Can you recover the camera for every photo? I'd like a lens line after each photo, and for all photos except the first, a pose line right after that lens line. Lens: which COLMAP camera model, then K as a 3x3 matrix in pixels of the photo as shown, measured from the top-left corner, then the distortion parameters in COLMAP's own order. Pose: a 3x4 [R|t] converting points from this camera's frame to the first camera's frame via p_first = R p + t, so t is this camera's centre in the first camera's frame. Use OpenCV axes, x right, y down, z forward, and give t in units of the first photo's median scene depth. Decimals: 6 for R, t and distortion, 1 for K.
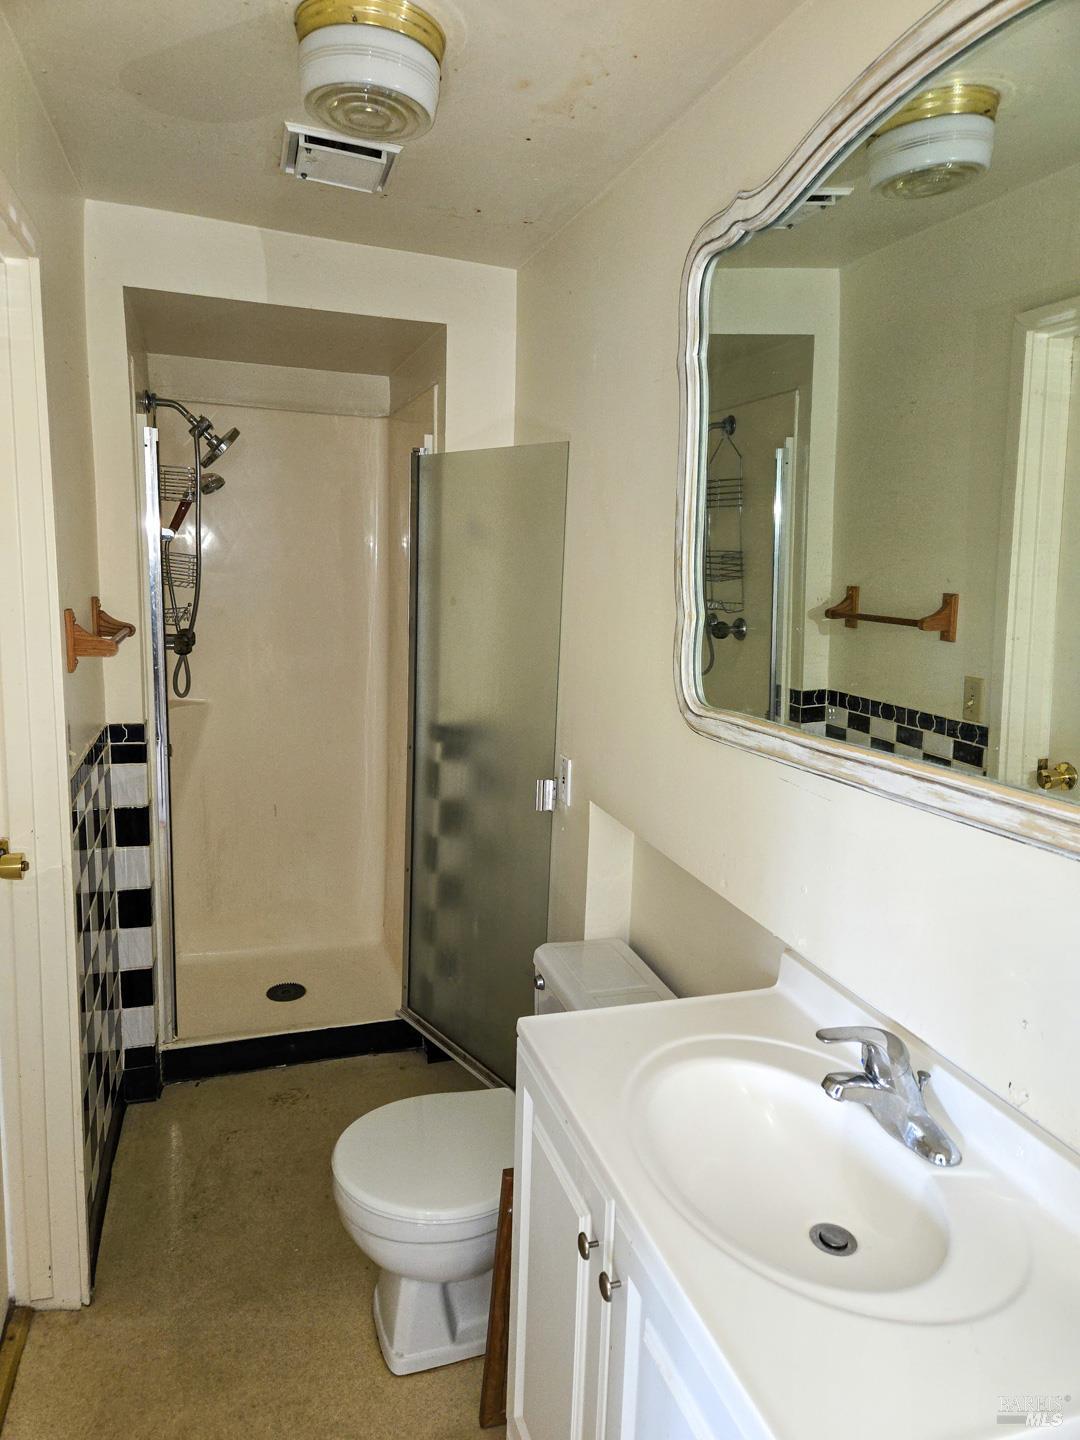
lens RADIAL K [[959.2, 0, 534.6], [0, 959.2, 718.5], [0, 0, 1]] dist [0.081945, -0.063738]
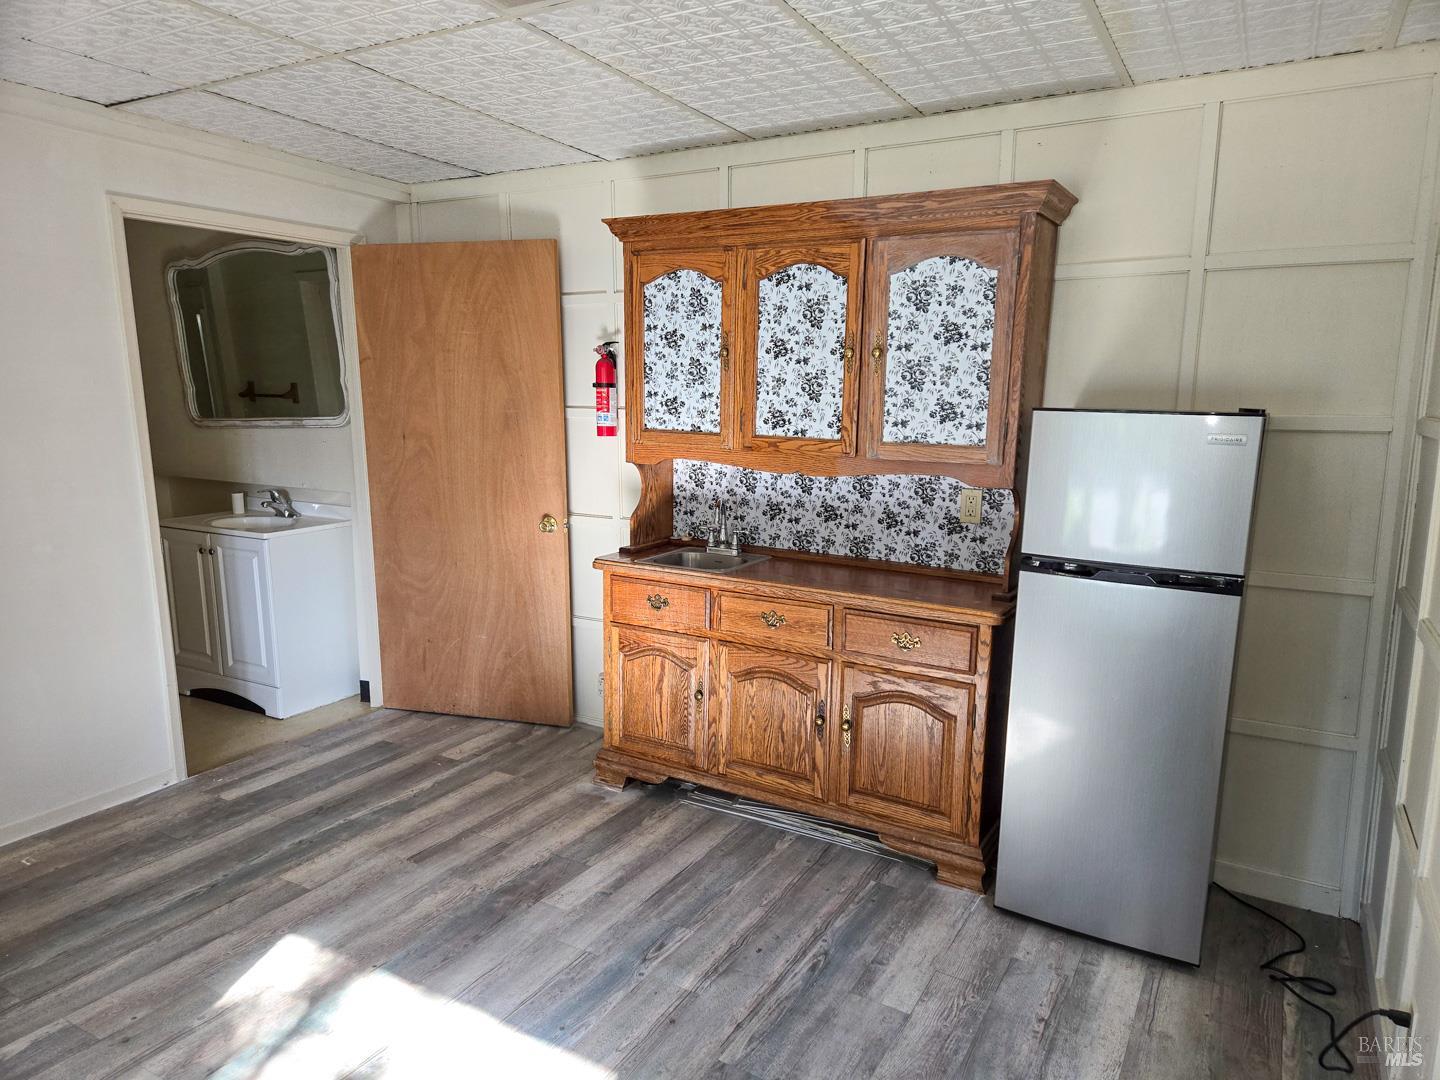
lens RADIAL K [[959.2, 0, 724.9], [0, 959.2, 549.4], [0, 0, 1]] dist [0.081945, -0.063738]
pose [[0.726865, -0.148174, 0.670605, -0.498698], [0.137539, 0.988073, 0.069243, 0.273288], [-0.672867, 0.041904, 0.738575, -1.561997]]
